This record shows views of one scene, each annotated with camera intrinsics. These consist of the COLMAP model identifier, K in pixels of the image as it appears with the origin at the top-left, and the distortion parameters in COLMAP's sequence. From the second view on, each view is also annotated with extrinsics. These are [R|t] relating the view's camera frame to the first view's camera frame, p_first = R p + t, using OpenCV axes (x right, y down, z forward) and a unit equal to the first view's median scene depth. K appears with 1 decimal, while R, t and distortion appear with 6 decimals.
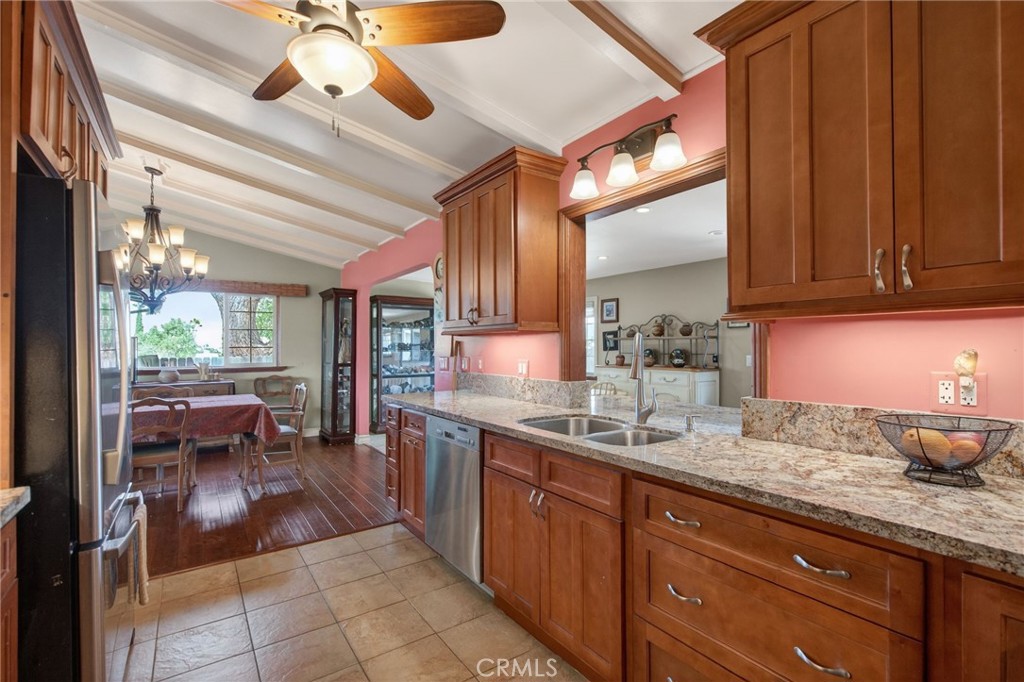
lens RADIAL K [[461.5, 0, 509.6], [0, 461.5, 334.0], [0, 0, 1]] dist [0.003049, 0.000648]
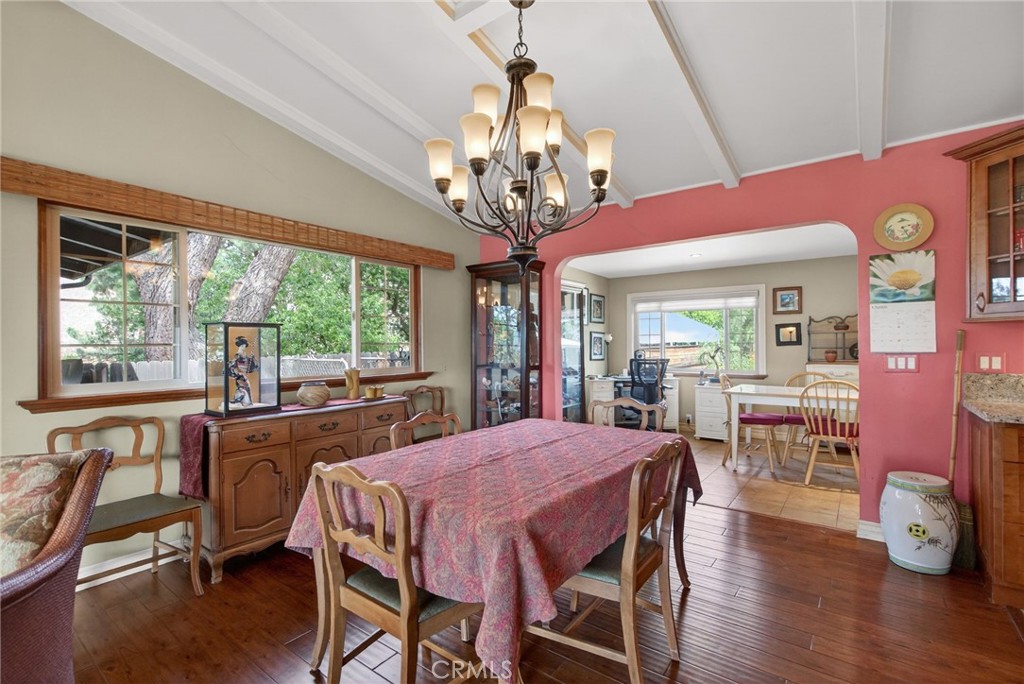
lens RADIAL K [[460.6, 0, 512.6], [0, 460.6, 343.9], [0, 0, 1]] dist [0.002855, -0.000070]
pose [[0.947056, -0.007256, 0.320987, -0.591604], [0.001999, 0.999858, 0.016703, 0.018421], [-0.321063, -0.015177, 0.946936, 0.323151]]
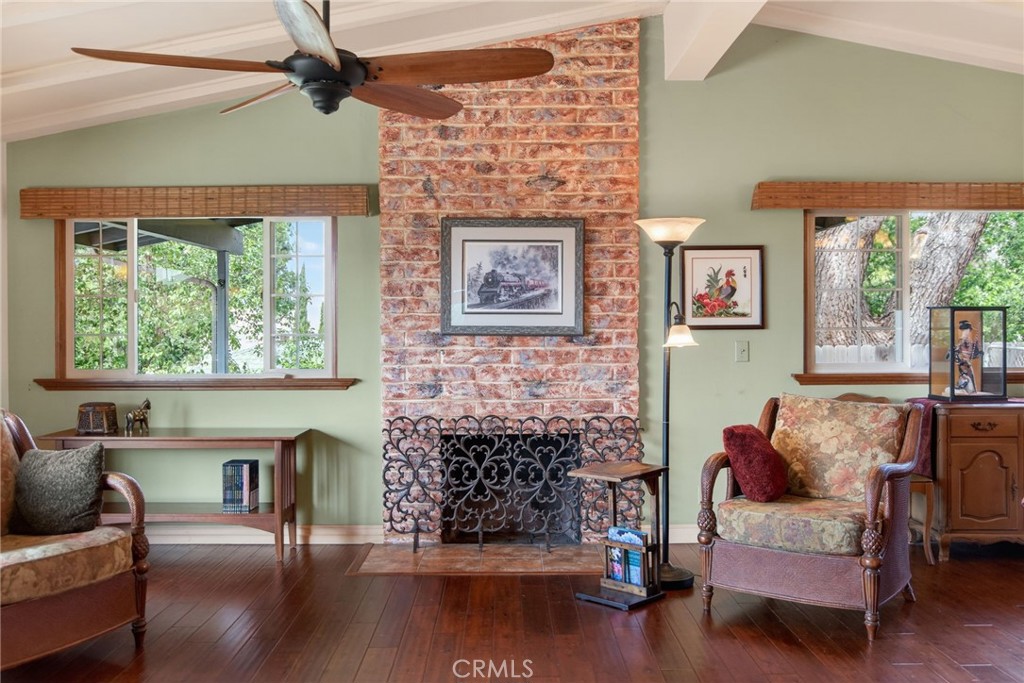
lens RADIAL K [[919.7, 0, 504.7], [0, 919.7, 336.7], [0, 0, 1]] dist [-0.002099, -0.003086]
pose [[0.822523, -0.000087, -0.568732, -0.564336], [0.018019, 0.999502, 0.025906, 0.003718], [0.568447, -0.031556, 0.822115, -0.106324]]
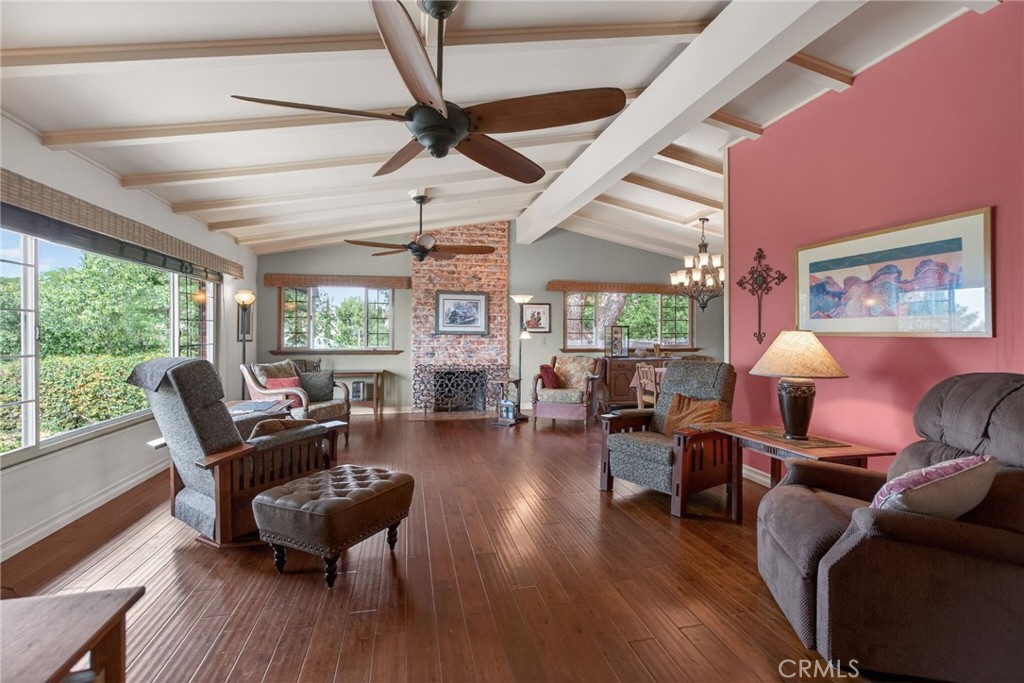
lens RADIAL K [[461.5, 0, 509.6], [0, 461.5, 334.5], [0, 0, 1]] dist [0.003049, 0.000648]
pose [[0.925686, 0.003179, -0.378278, -0.489586], [0.005793, 0.999728, 0.022579, -0.001080], [0.378247, -0.023092, 0.925416, -0.439935]]
